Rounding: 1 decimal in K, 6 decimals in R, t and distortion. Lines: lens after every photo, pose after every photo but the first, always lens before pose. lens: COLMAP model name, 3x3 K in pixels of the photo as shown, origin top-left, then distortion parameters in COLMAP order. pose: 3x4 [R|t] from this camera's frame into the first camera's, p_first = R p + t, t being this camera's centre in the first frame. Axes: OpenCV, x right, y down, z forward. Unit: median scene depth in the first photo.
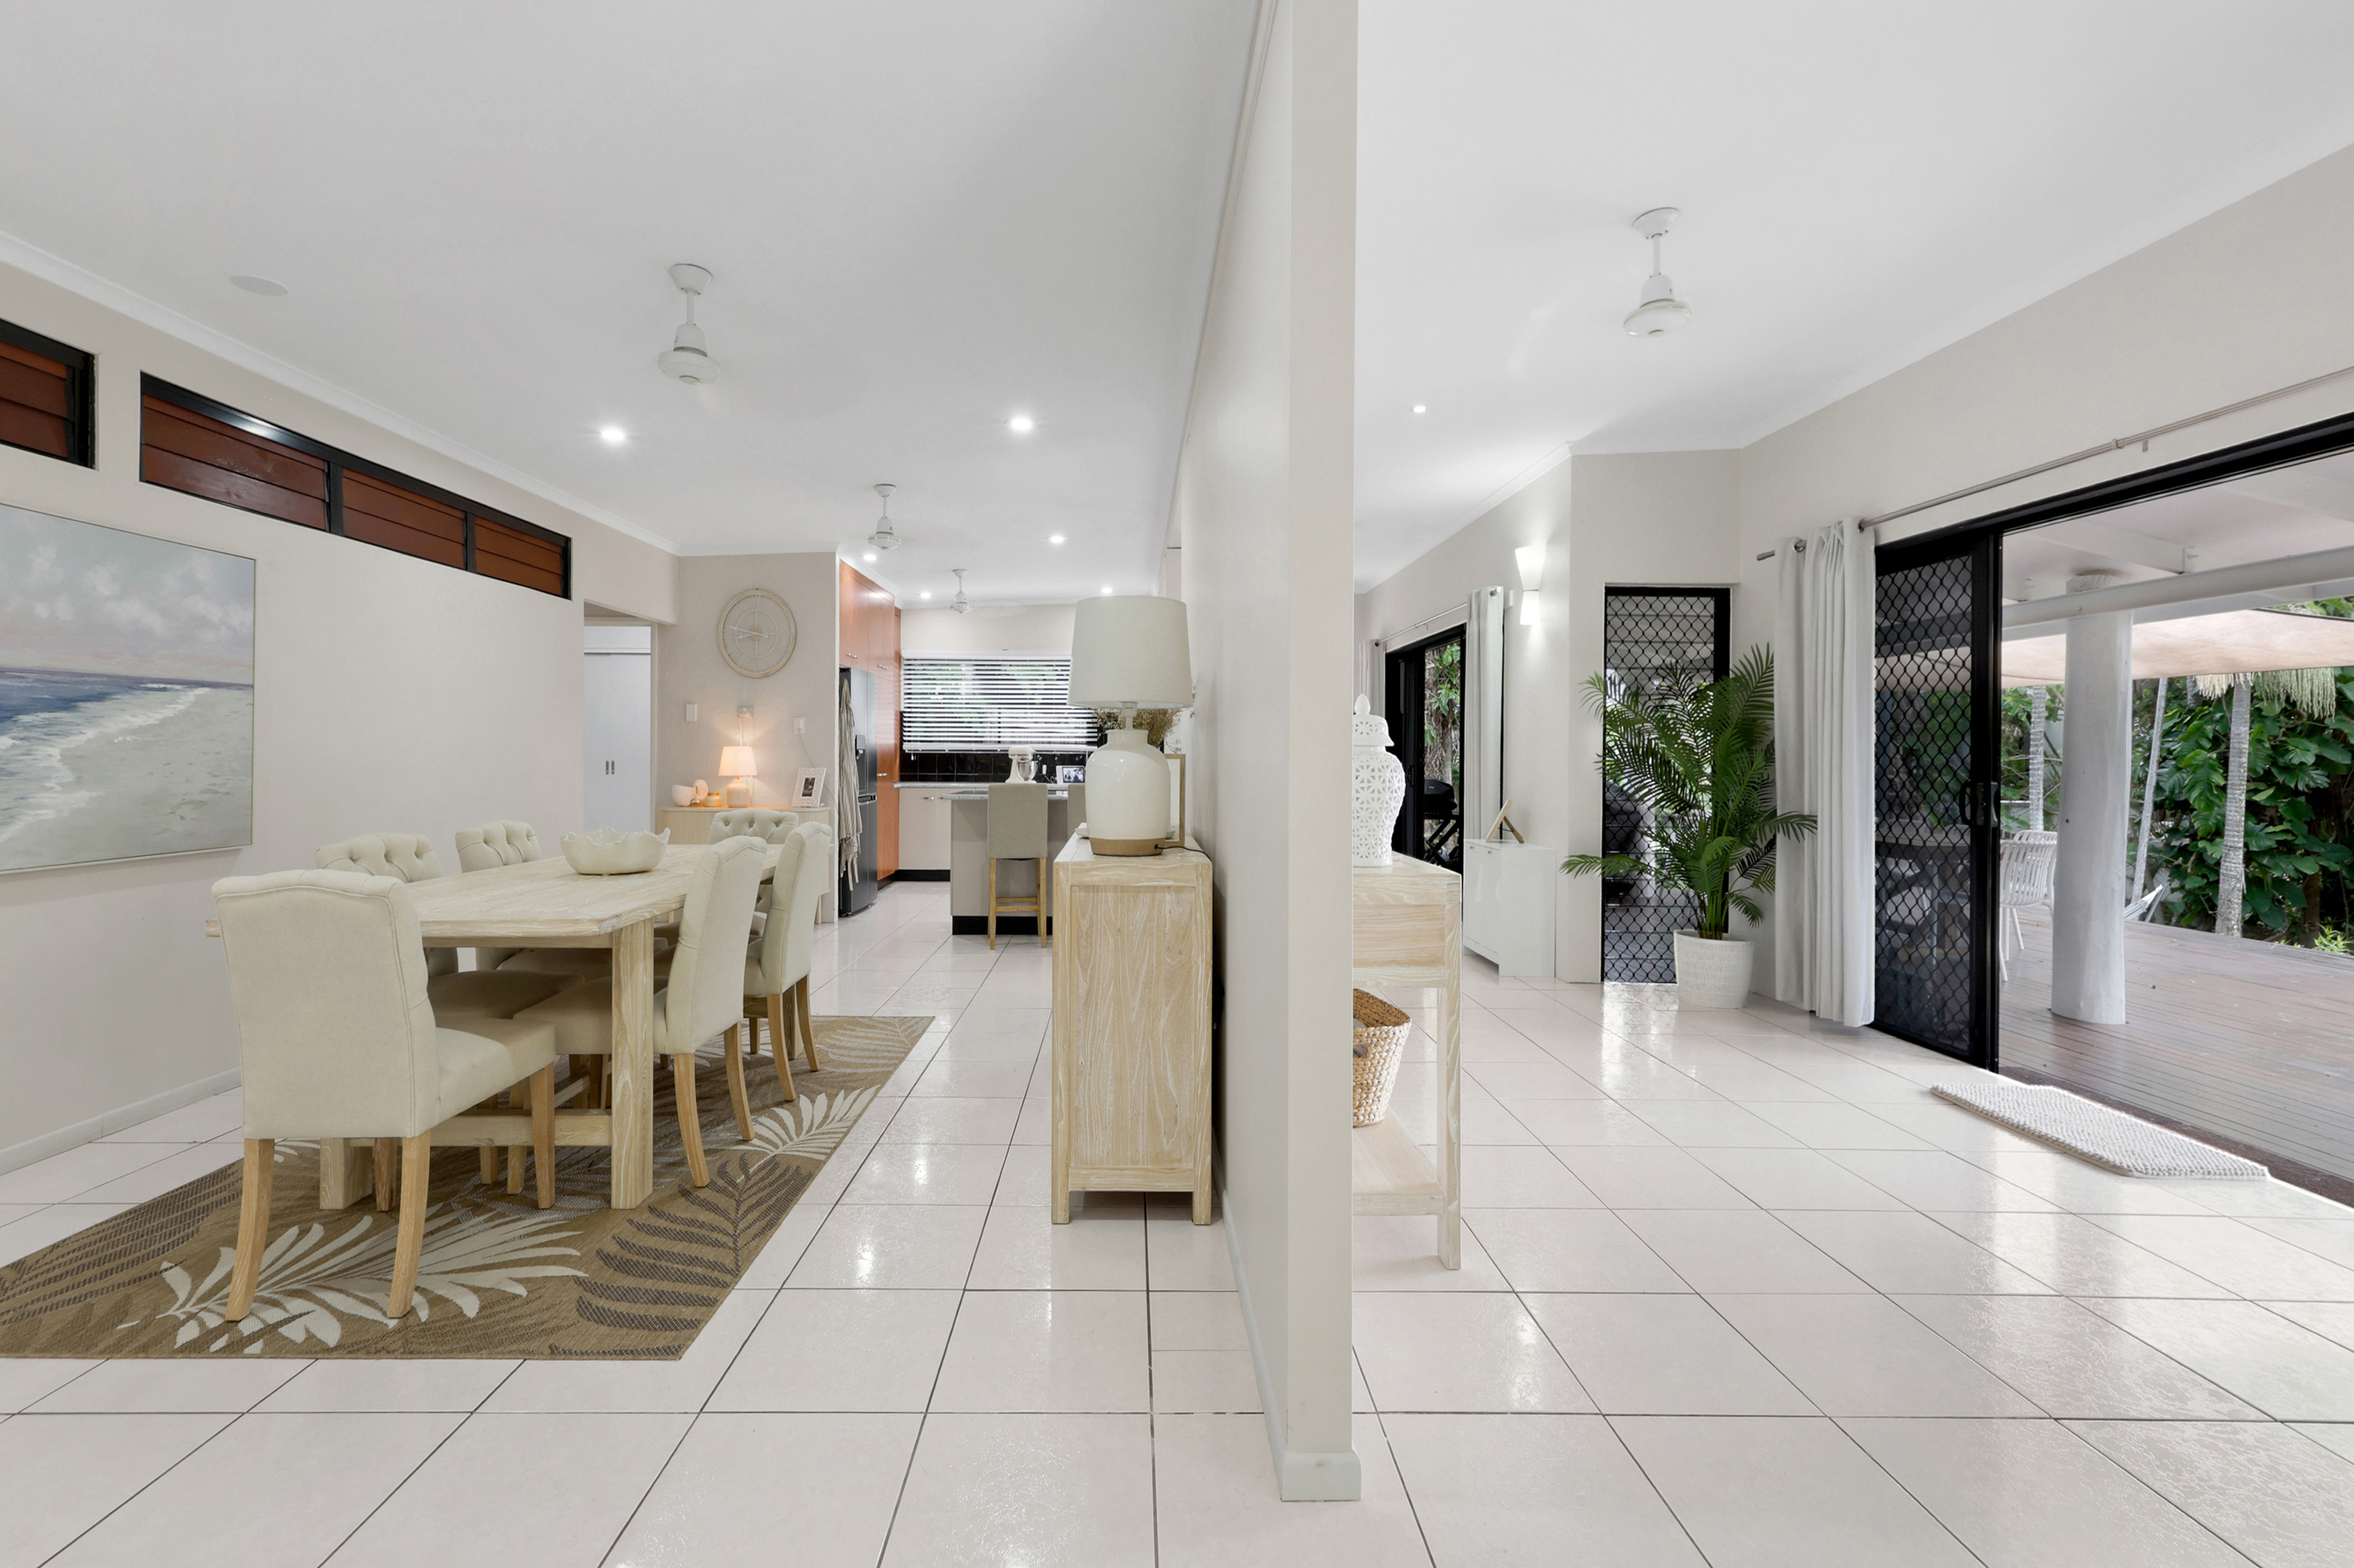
lens RADIAL K [[989.6, 0, 1167.5], [0, 989.6, 762.7], [0, 0, 1]] dist [-0.000128, -0.000168]
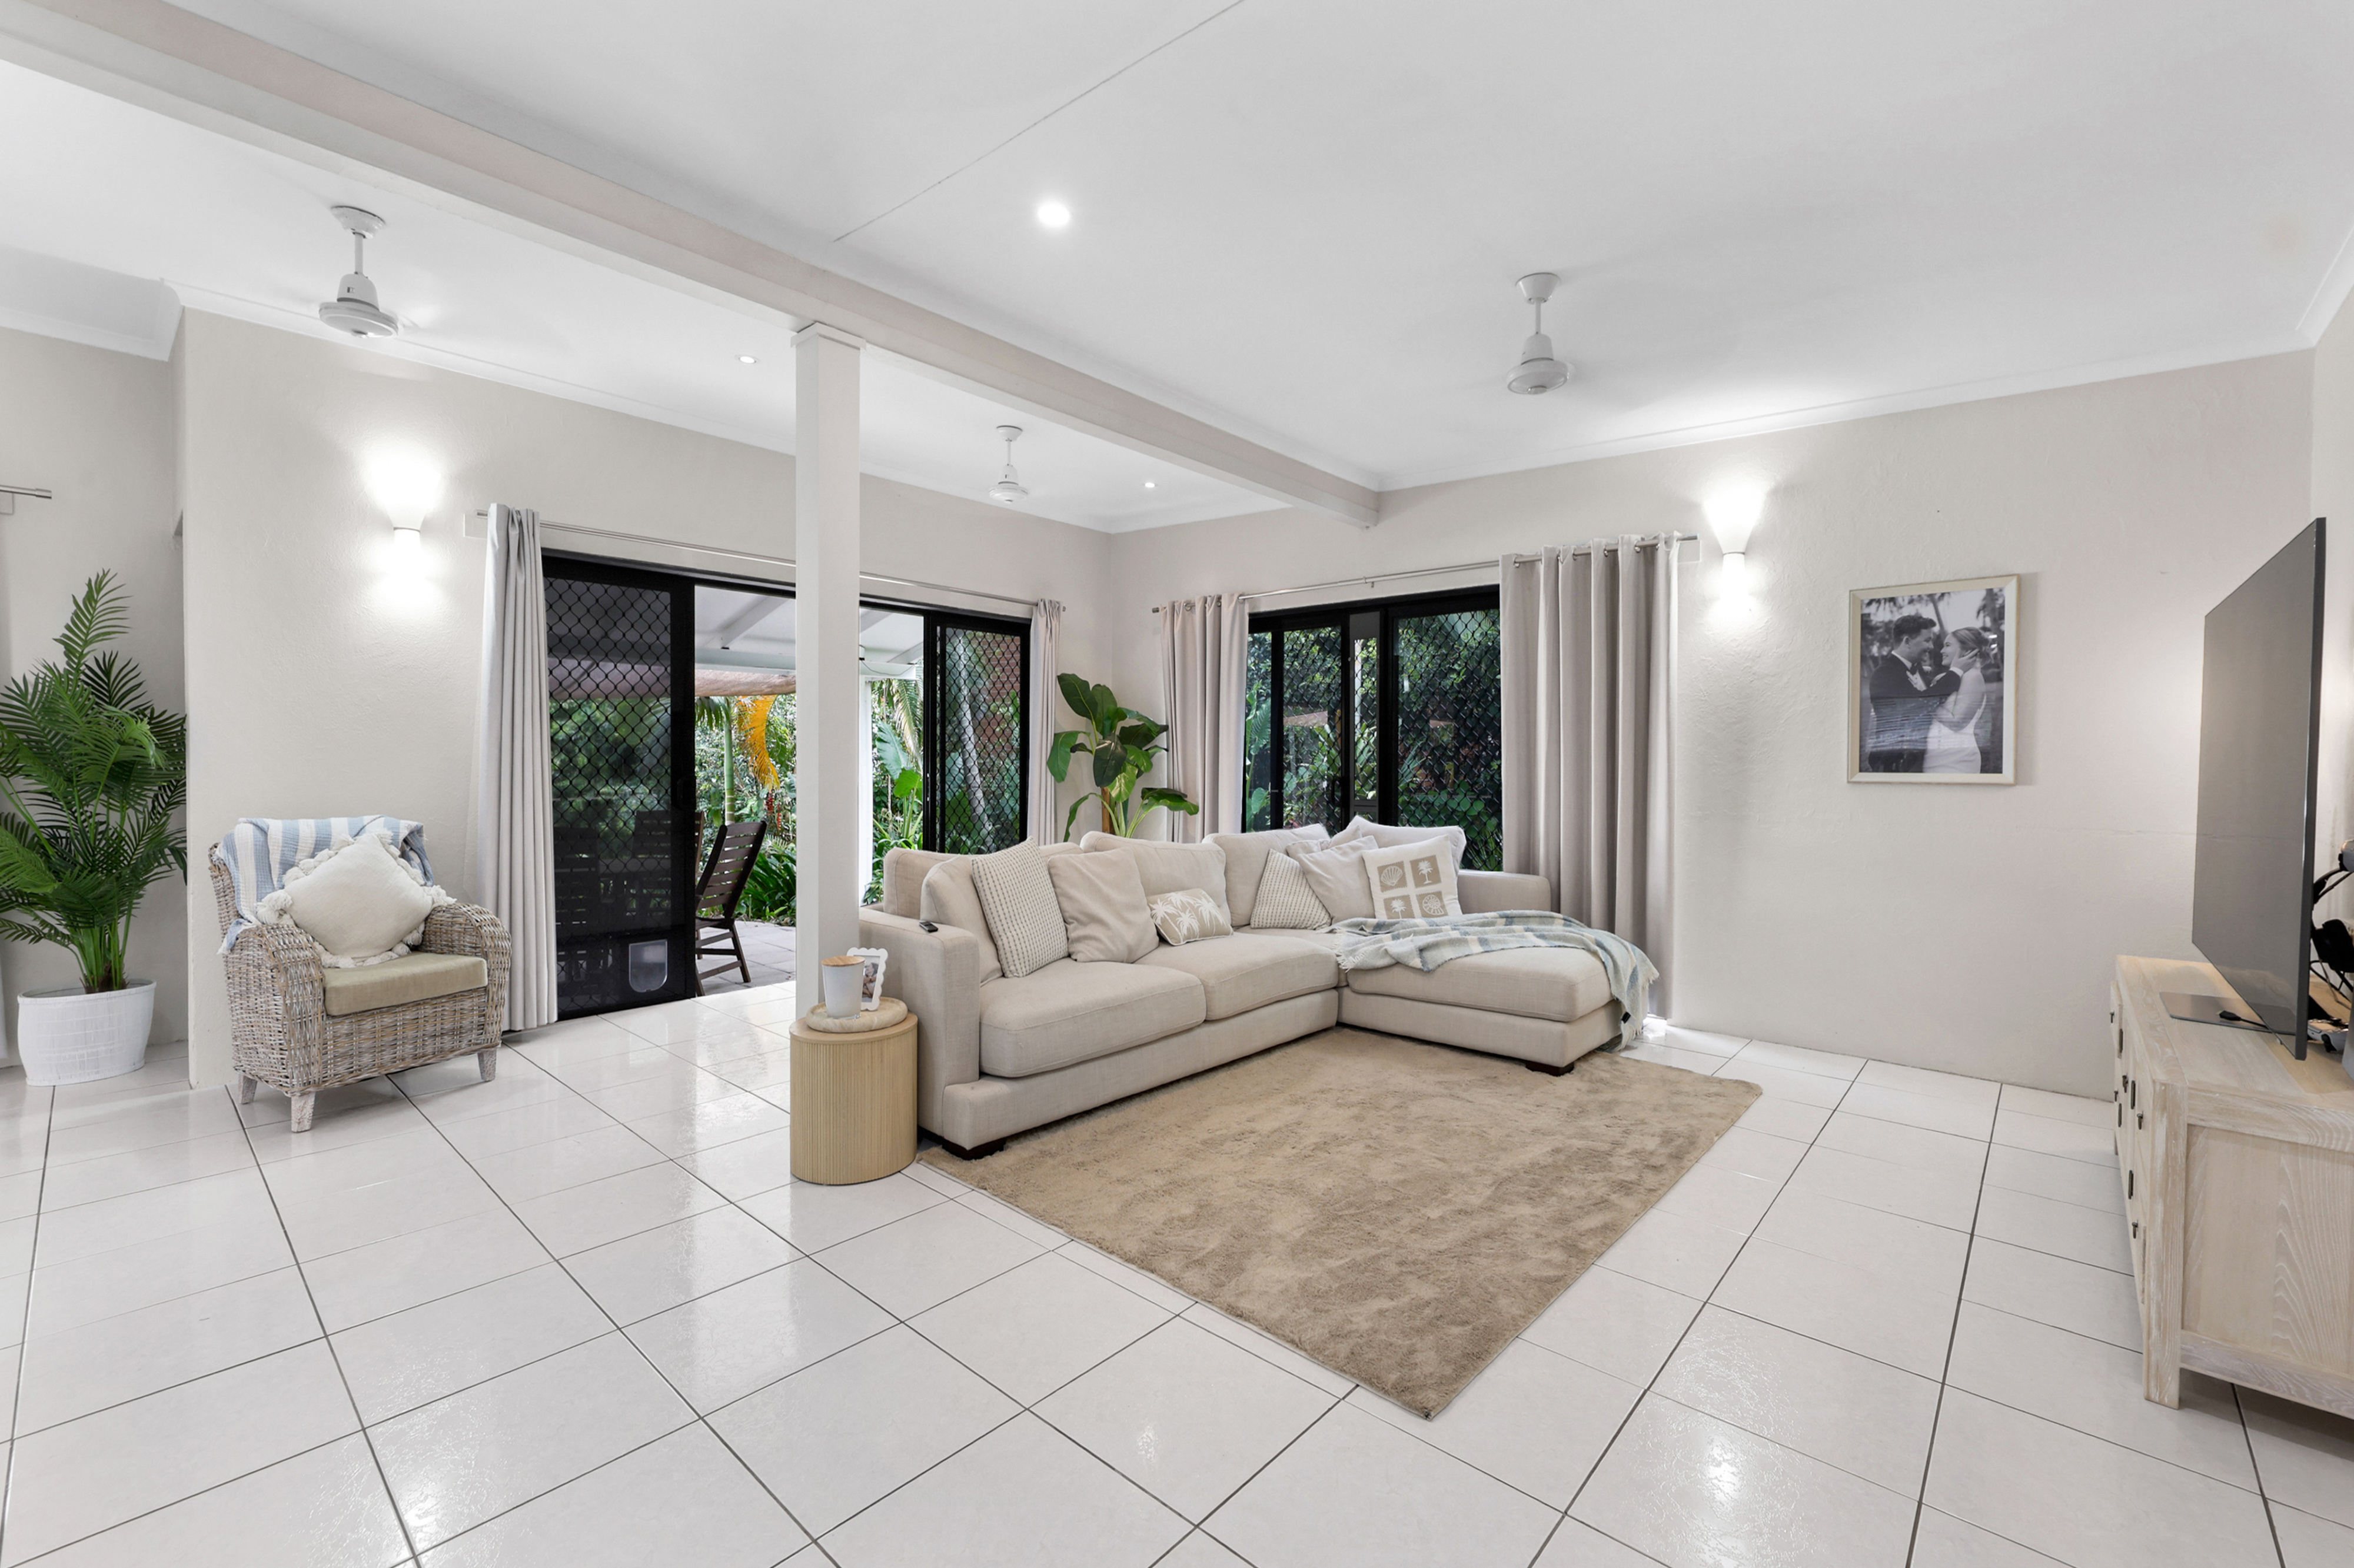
lens RADIAL K [[989.6, 0, 1167.5], [0, 989.6, 762.7], [0, 0, 1]] dist [-0.000128, -0.000168]
pose [[-0.718921, -0.019172, 0.694827, -0.463553], [-0.011452, 0.999811, 0.015739, -0.020591], [-0.694997, 0.003358, -0.719005, 1.303513]]
